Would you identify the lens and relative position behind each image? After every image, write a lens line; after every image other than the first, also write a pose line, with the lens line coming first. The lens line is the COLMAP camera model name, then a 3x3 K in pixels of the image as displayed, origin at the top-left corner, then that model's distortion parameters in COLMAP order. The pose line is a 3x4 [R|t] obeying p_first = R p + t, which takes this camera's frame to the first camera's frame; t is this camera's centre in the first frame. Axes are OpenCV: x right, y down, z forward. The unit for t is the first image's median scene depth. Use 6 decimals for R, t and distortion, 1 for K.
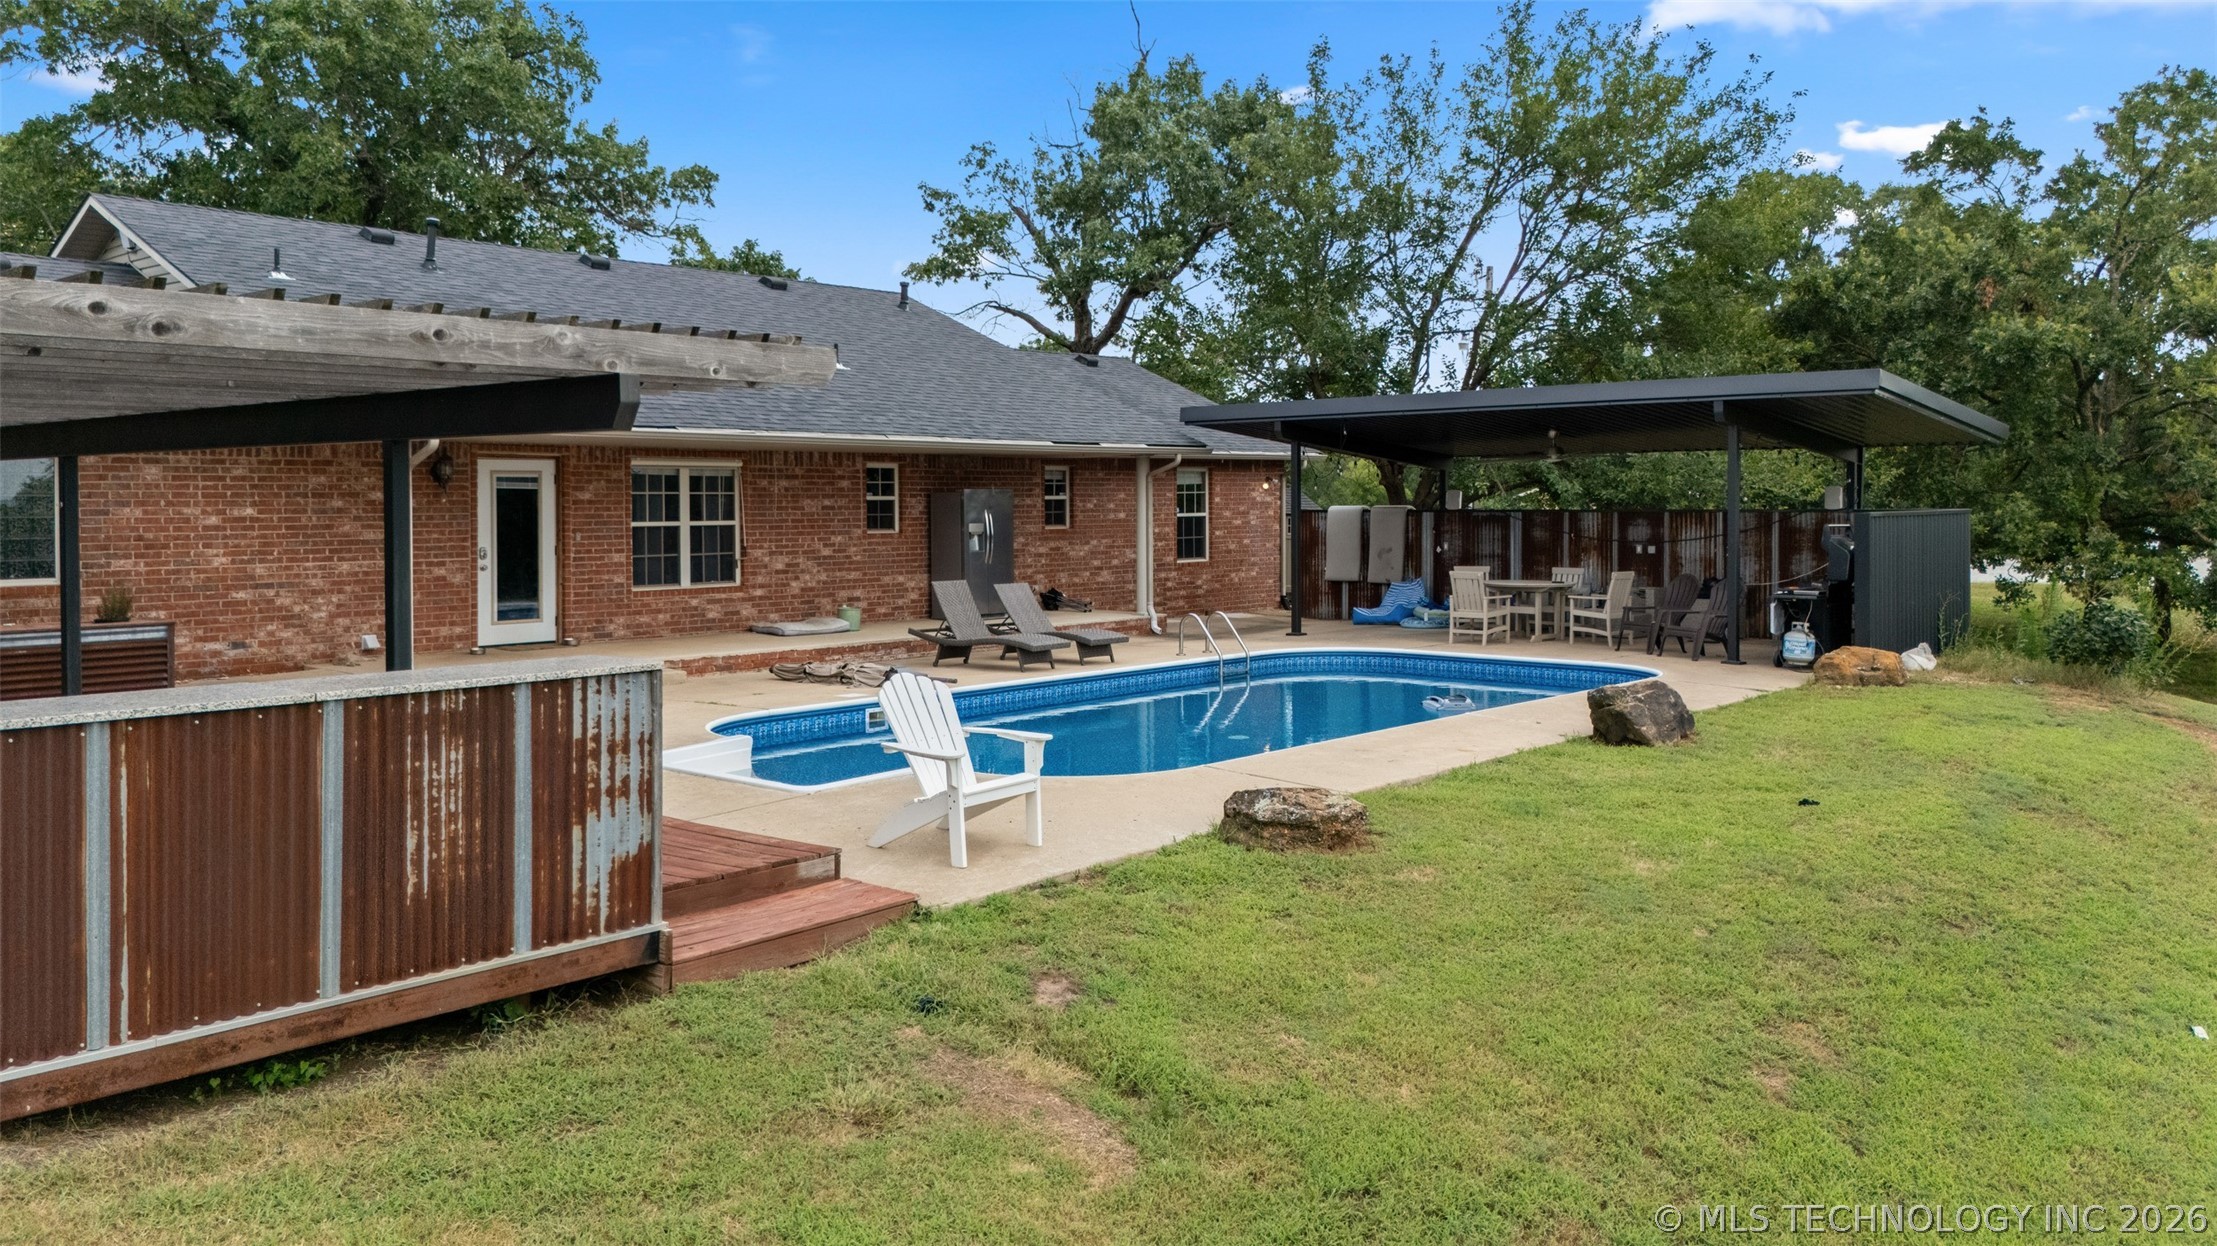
lens RADIAL K [[1722.0, 0, 1137.9], [0, 1722.0, 623.3], [0, 0, 1]] dist [0.122396, -0.204671]
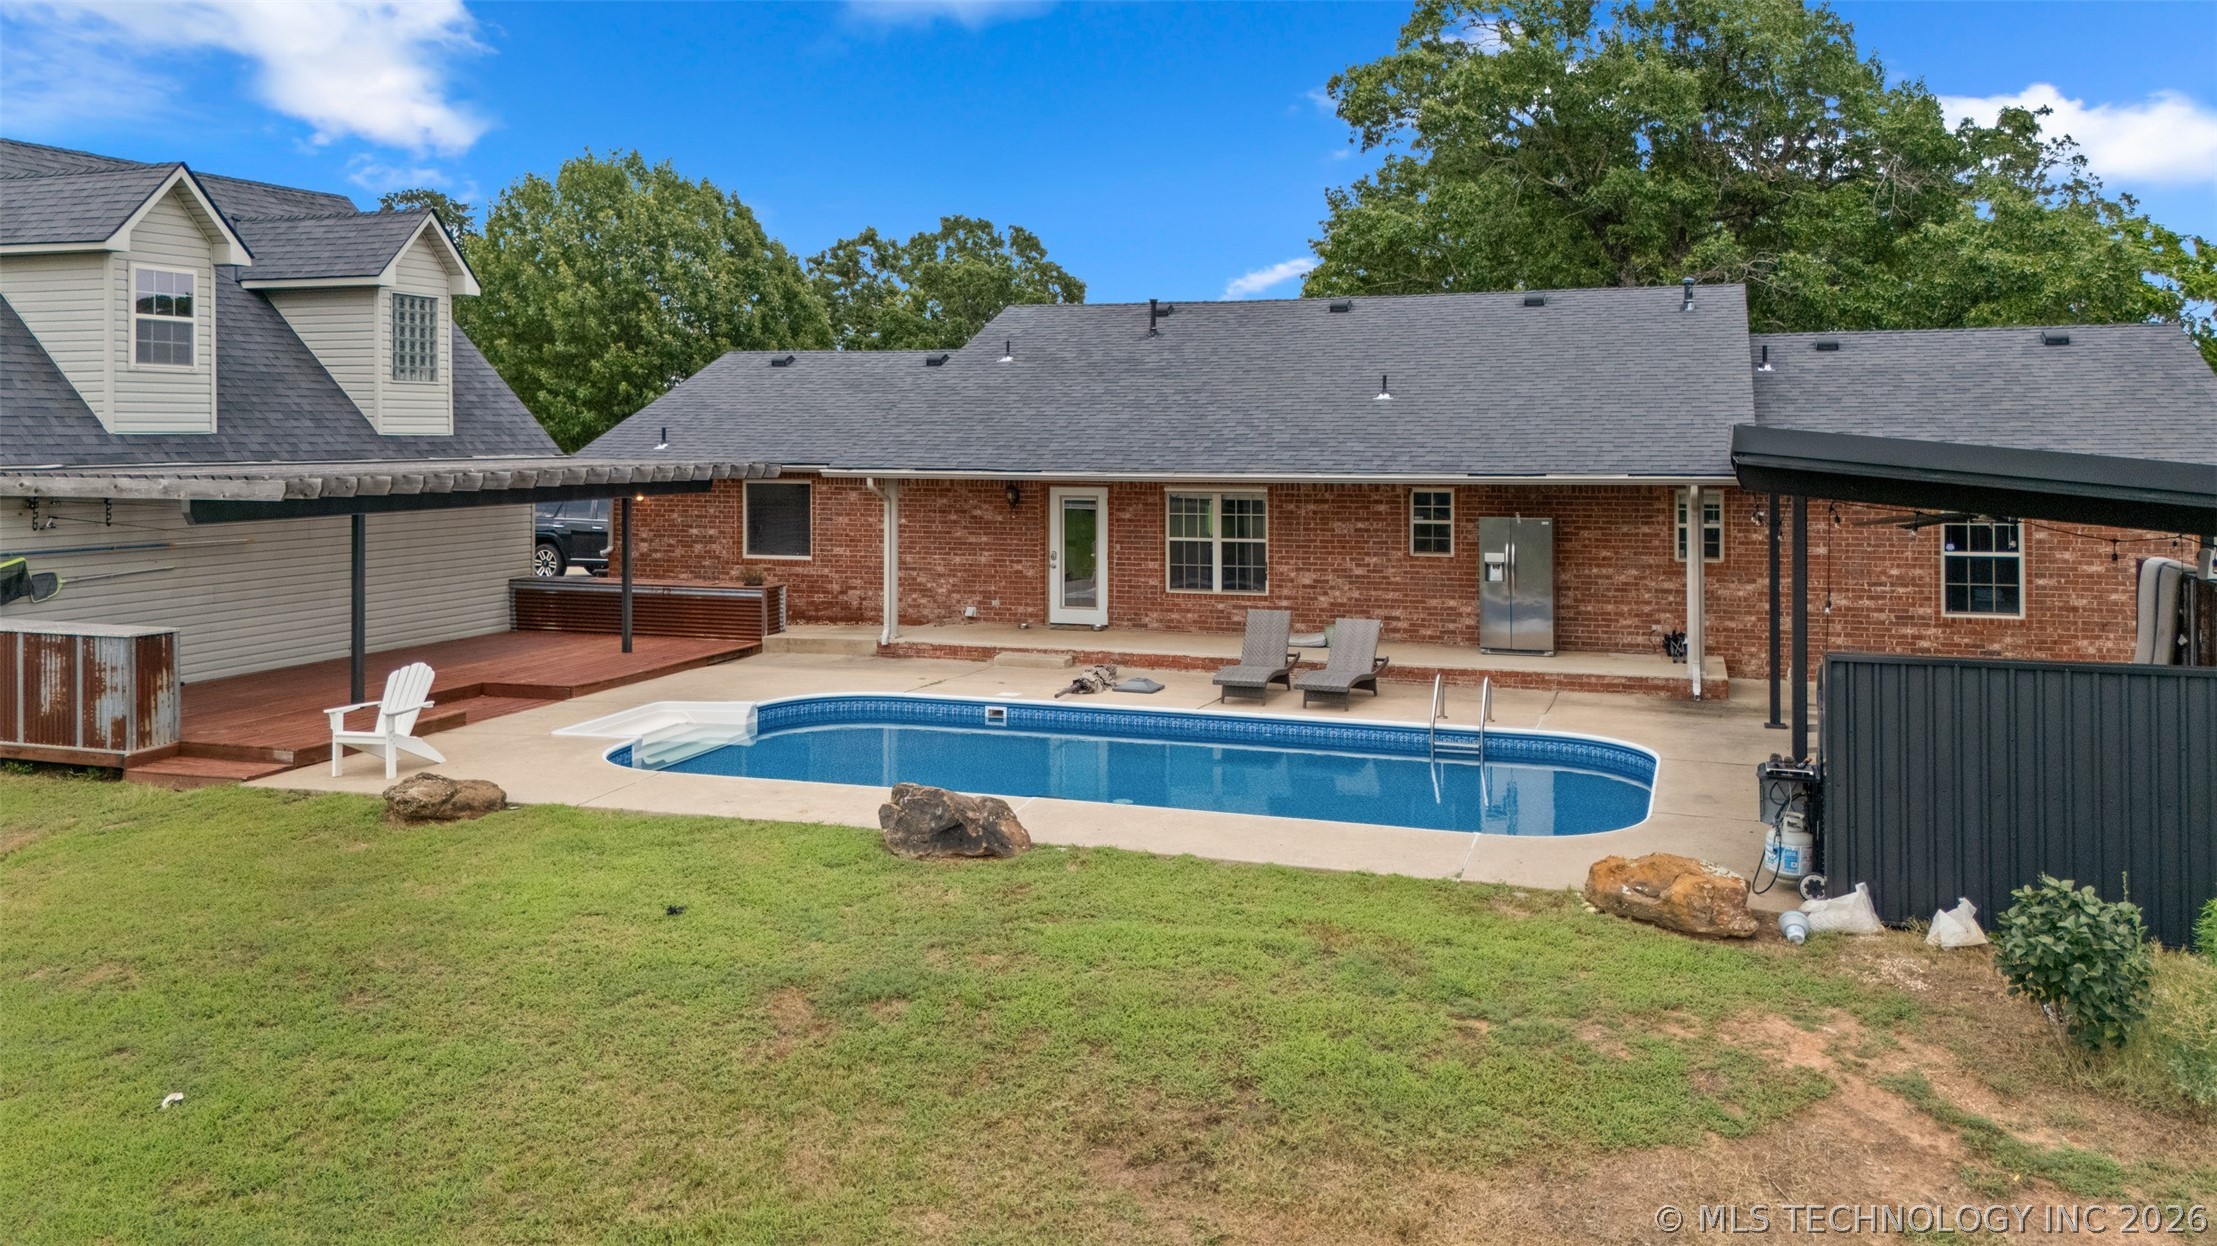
lens RADIAL K [[1722.0, 0, 1137.9], [0, 1722.0, 623.3], [0, 0, 1]] dist [0.122396, -0.204671]
pose [[0.333895, 0.109709, -0.936204, 0.830122], [-0.068221, 0.993412, 0.092083, -0.105267], [0.940138, 0.033122, 0.339180, 0.548457]]
